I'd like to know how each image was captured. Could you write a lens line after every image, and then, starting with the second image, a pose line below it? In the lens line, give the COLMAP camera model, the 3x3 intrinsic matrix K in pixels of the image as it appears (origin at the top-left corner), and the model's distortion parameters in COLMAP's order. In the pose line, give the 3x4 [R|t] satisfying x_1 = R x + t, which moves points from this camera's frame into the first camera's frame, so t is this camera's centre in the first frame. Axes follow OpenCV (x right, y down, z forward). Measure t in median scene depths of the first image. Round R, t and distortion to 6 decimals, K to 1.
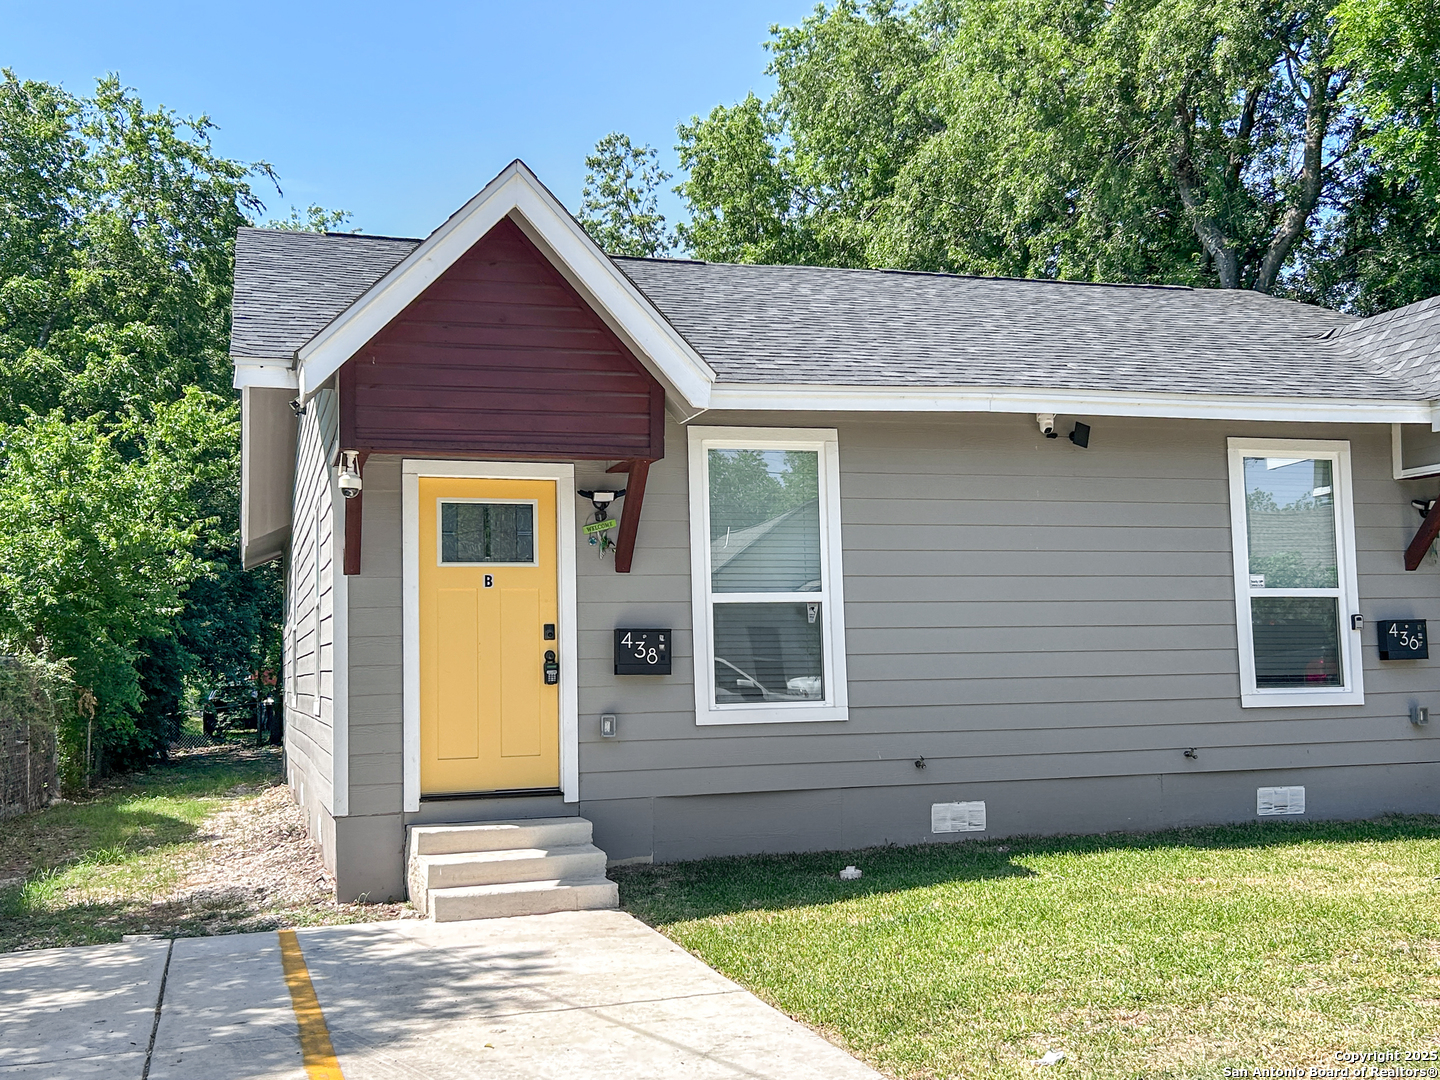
lens RADIAL K [[1450.4, 0, 710.6], [0, 1450.4, 537.9], [0, 0, 1]] dist [0.022036, 0.000000]
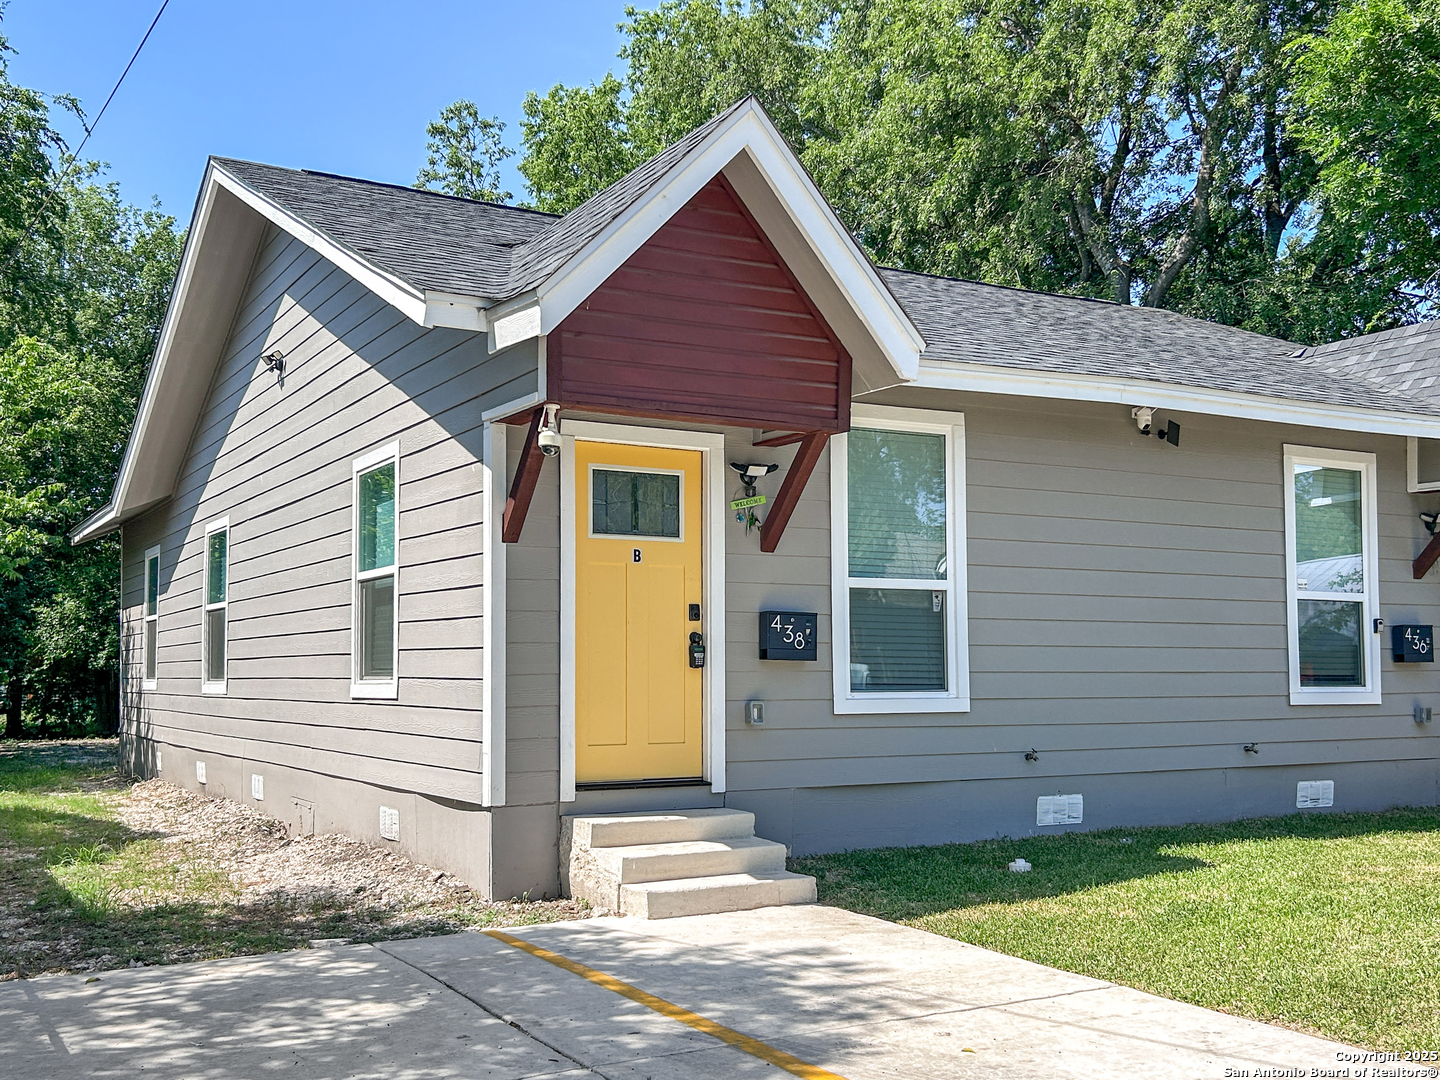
lens RADIAL K [[1450.4, 0, 764.9], [0, 1450.4, 581.0], [0, 0, 1]] dist [0.022036, 0.000000]
pose [[0.979572, 0.031662, 0.198583, -0.237525], [-0.037451, 0.998974, 0.025462, 0.017889], [-0.197573, -0.032379, 0.979753, 0.067966]]
